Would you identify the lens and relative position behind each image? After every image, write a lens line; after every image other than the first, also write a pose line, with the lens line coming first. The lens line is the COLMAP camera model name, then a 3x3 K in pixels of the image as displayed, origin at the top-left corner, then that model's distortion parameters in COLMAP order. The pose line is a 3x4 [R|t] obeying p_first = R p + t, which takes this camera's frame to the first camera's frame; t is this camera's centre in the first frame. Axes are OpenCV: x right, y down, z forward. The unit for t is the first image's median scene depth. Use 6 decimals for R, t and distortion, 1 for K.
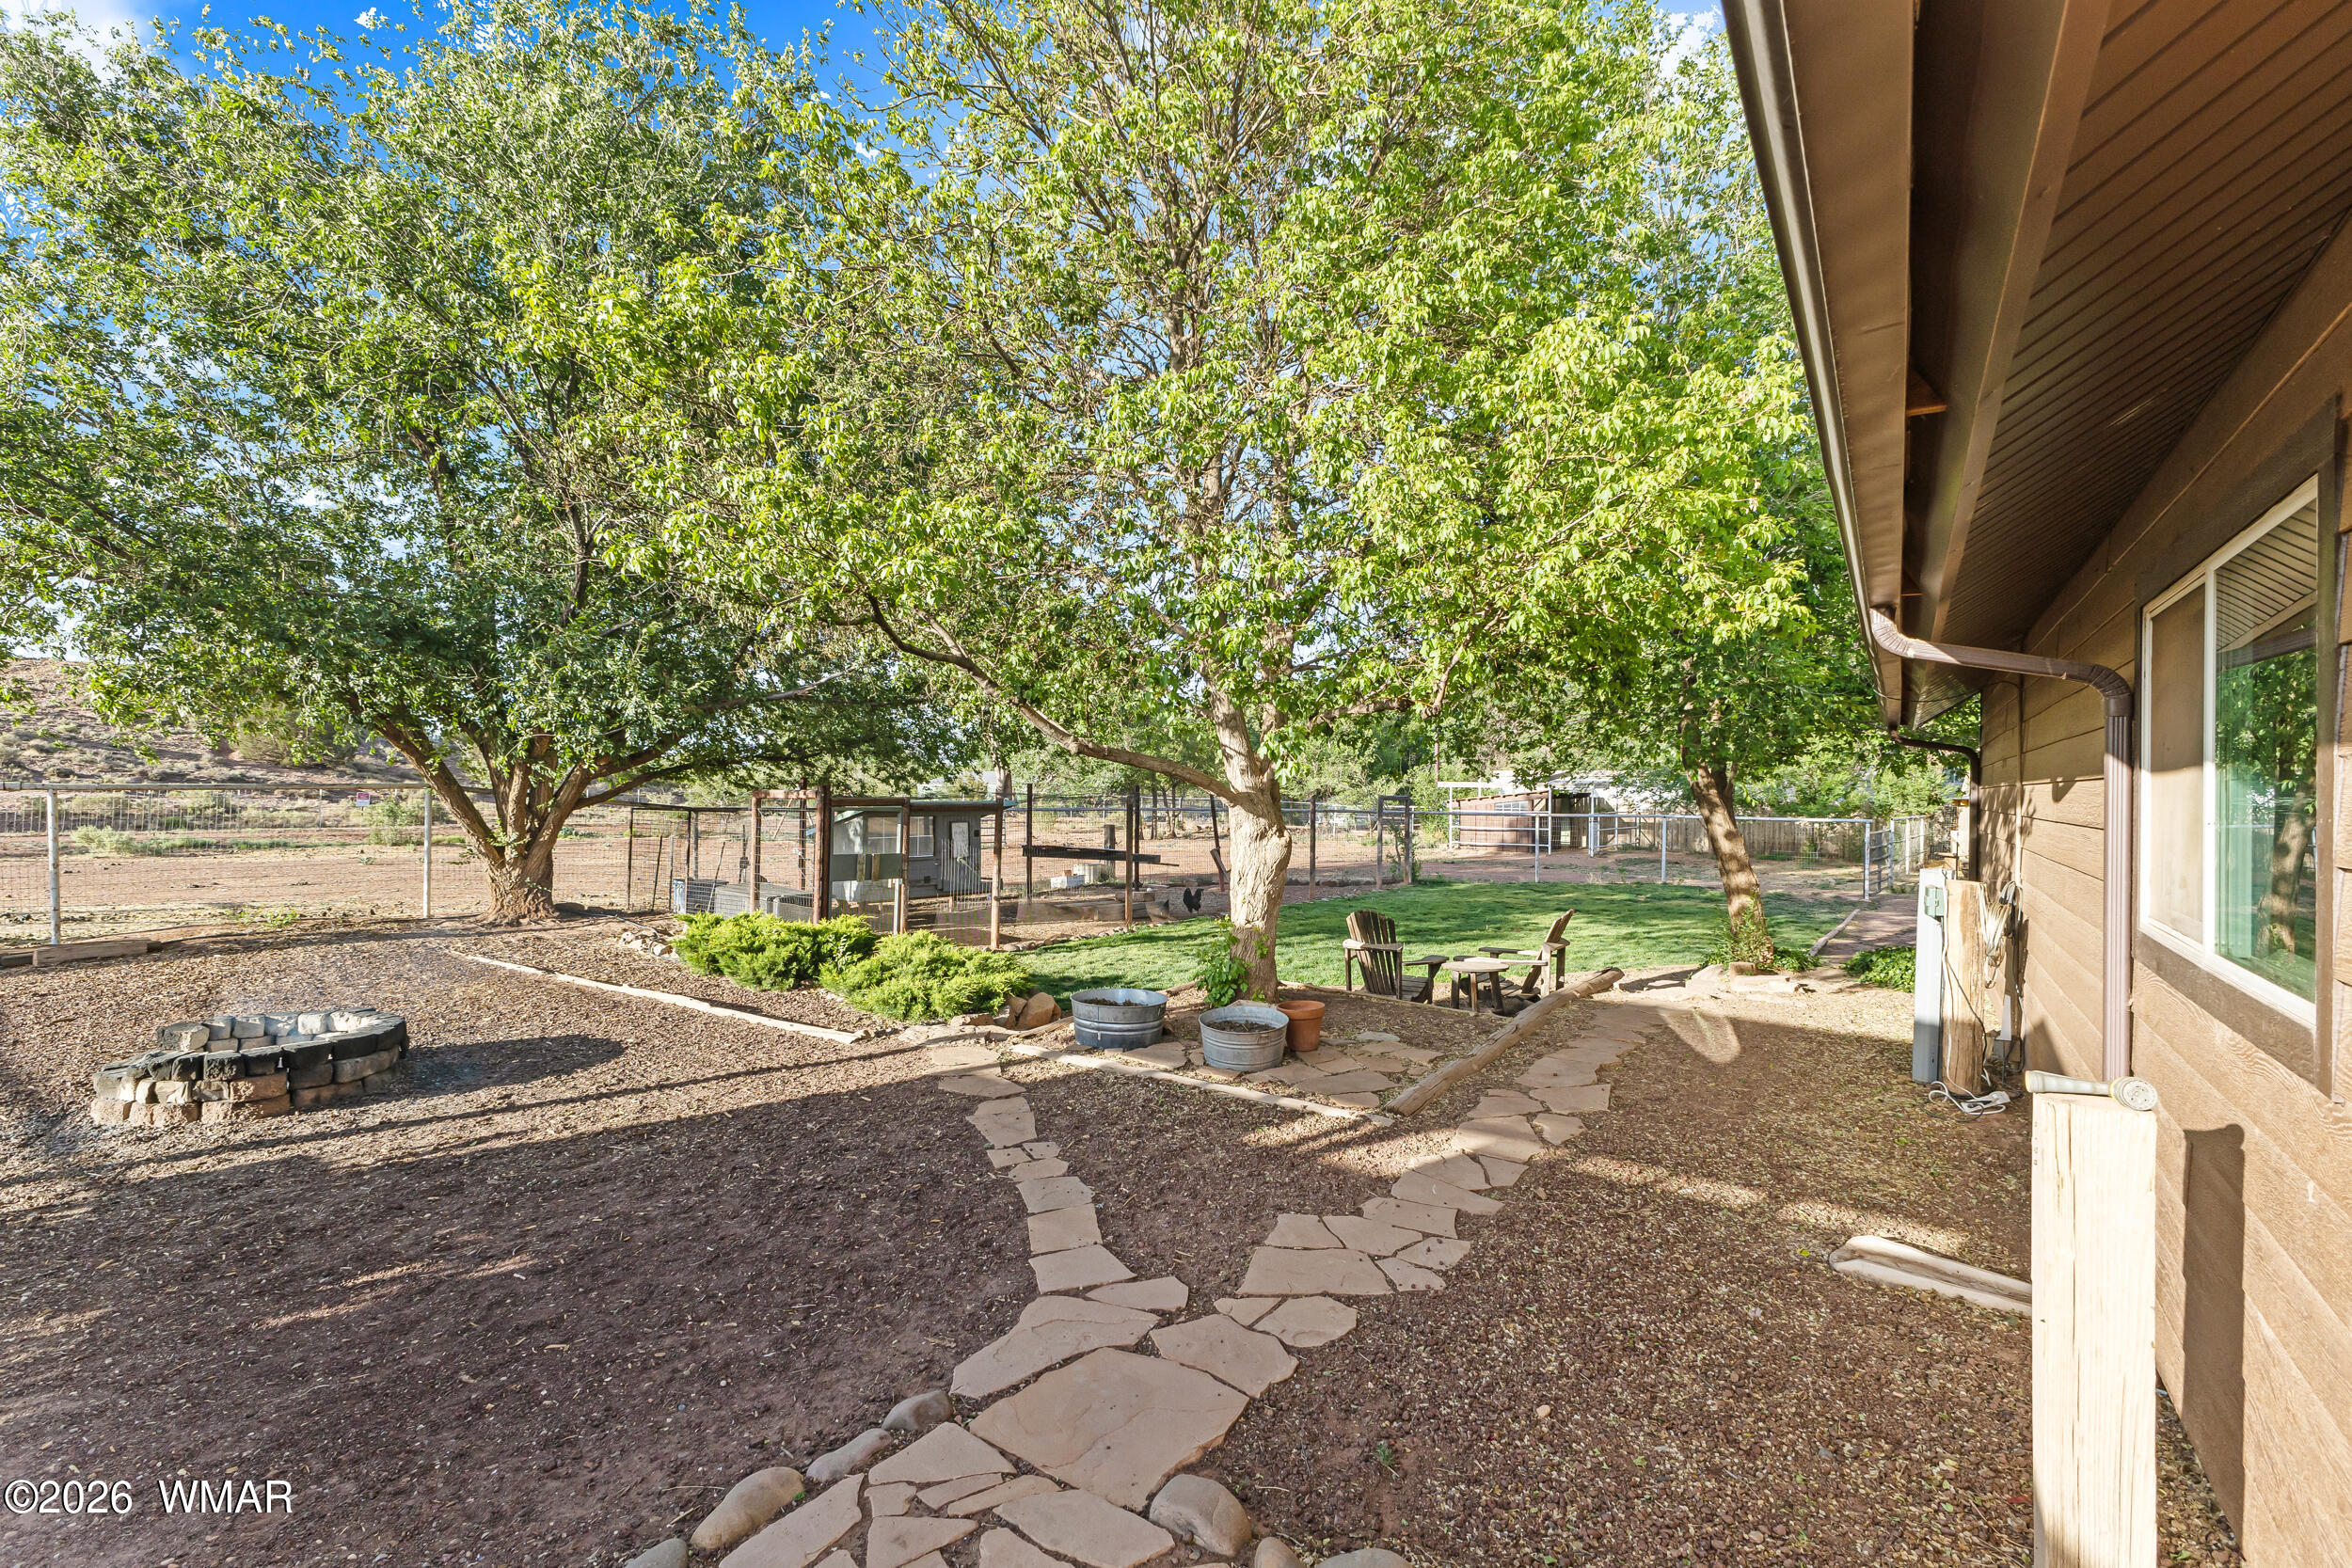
lens RADIAL K [[1014.0, 0, 1176.0], [0, 1014.0, 784.0], [0, 0, 1]] dist [0.001056, -0.003463]
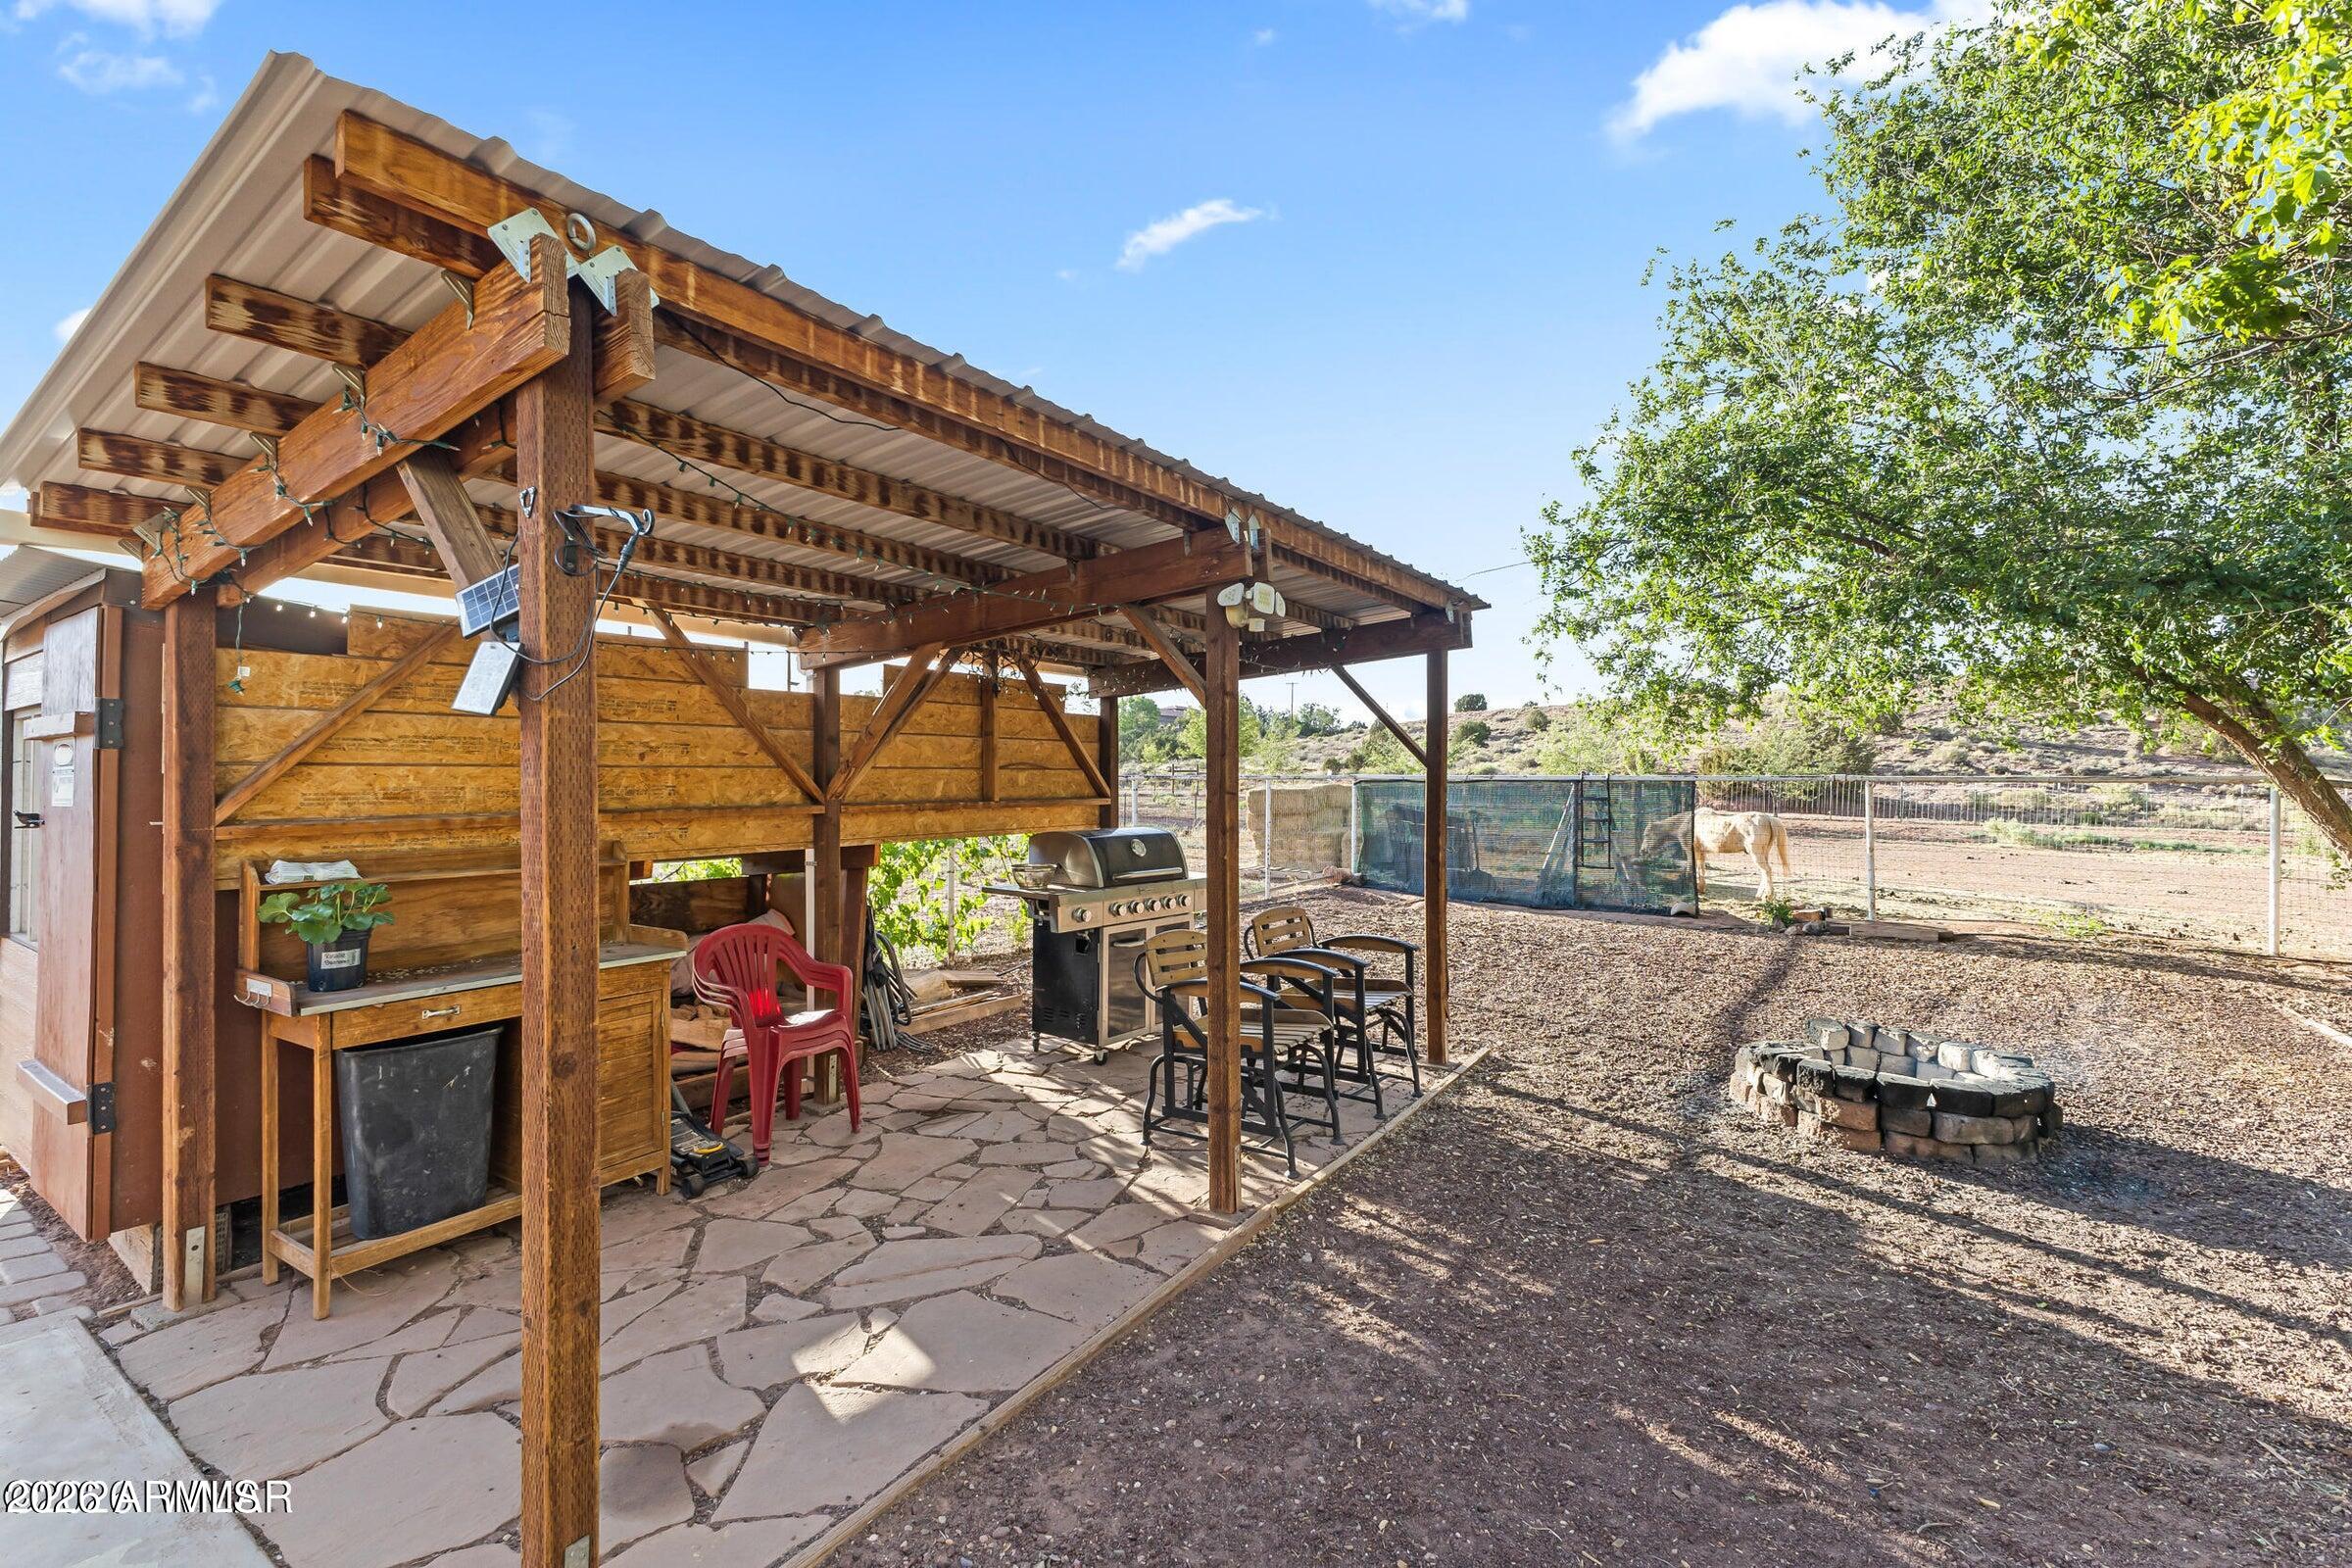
lens RADIAL K [[1014.1, 0, 1176.0], [0, 1014.1, 784.0], [0, 0, 1]] dist [0.001056, -0.003463]
pose [[0.029678, 0.005550, -0.999544, -0.049325], [-0.003962, 0.999977, 0.005435, 0.012891], [0.999552, 0.003799, 0.029700, 0.387792]]
